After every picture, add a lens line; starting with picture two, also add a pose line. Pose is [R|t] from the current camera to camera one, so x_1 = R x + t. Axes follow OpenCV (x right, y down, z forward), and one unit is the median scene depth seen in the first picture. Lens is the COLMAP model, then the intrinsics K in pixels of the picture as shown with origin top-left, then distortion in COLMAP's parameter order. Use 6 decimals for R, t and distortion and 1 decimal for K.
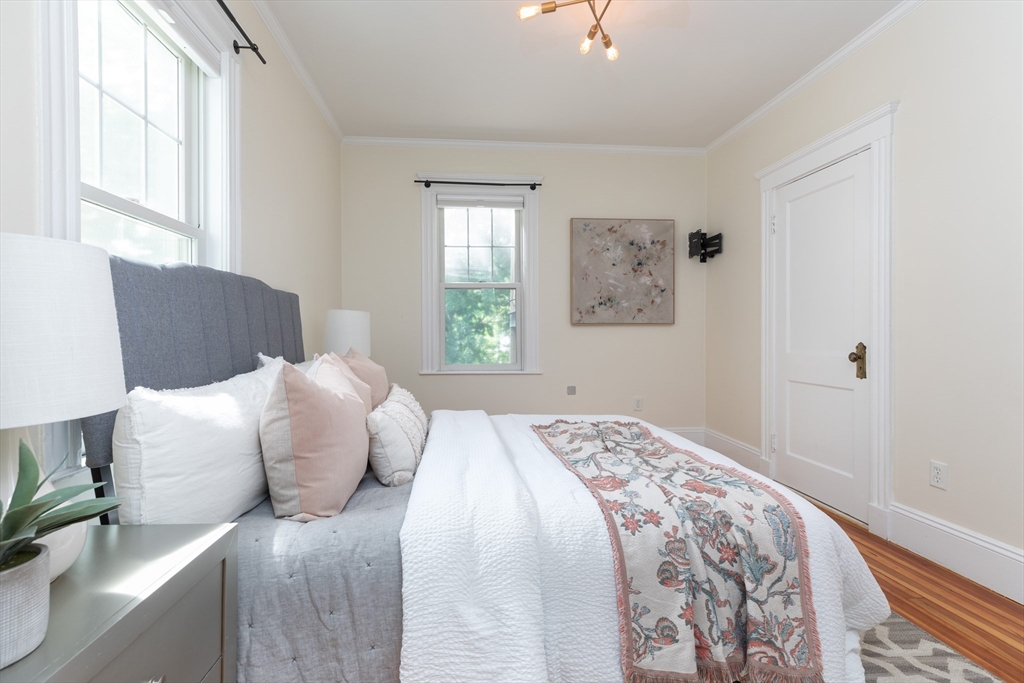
lens RADIAL K [[472.4, 0, 513.7], [0, 472.4, 335.6], [0, 0, 1]] dist [0.007945, -0.001341]
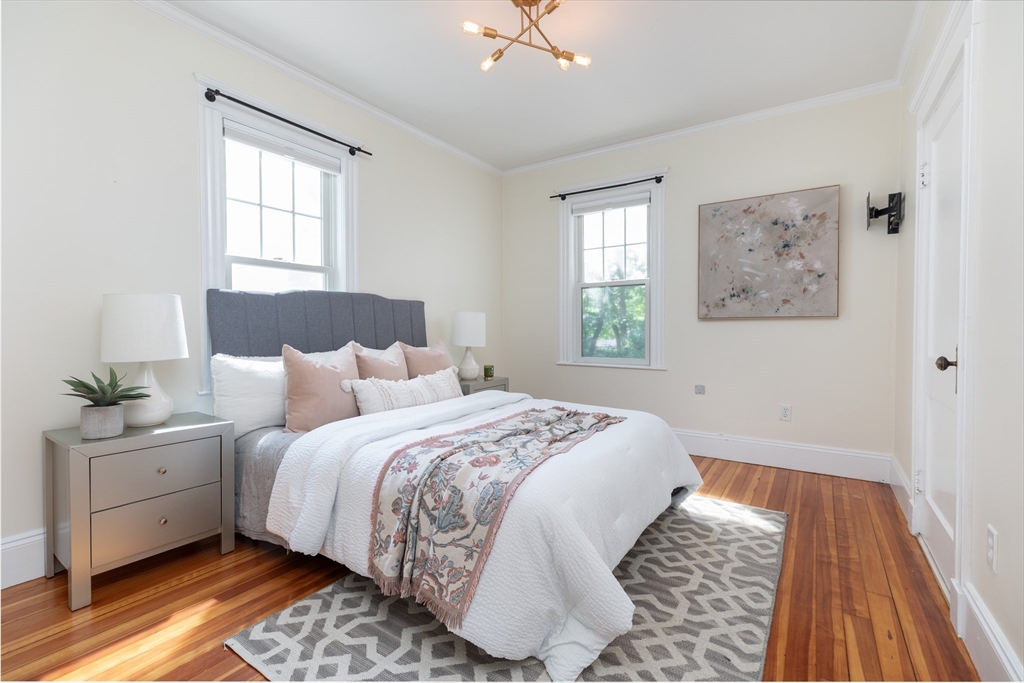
lens RADIAL K [[472.4, 0, 525.6], [0, 472.4, 337.9], [0, 0, 1]] dist [0.007945, -0.001341]
pose [[0.775878, 0.012286, -0.630763, 0.447297], [-0.003128, 0.999873, 0.015627, -0.000407], [0.630875, -0.010152, 0.775818, 0.056719]]
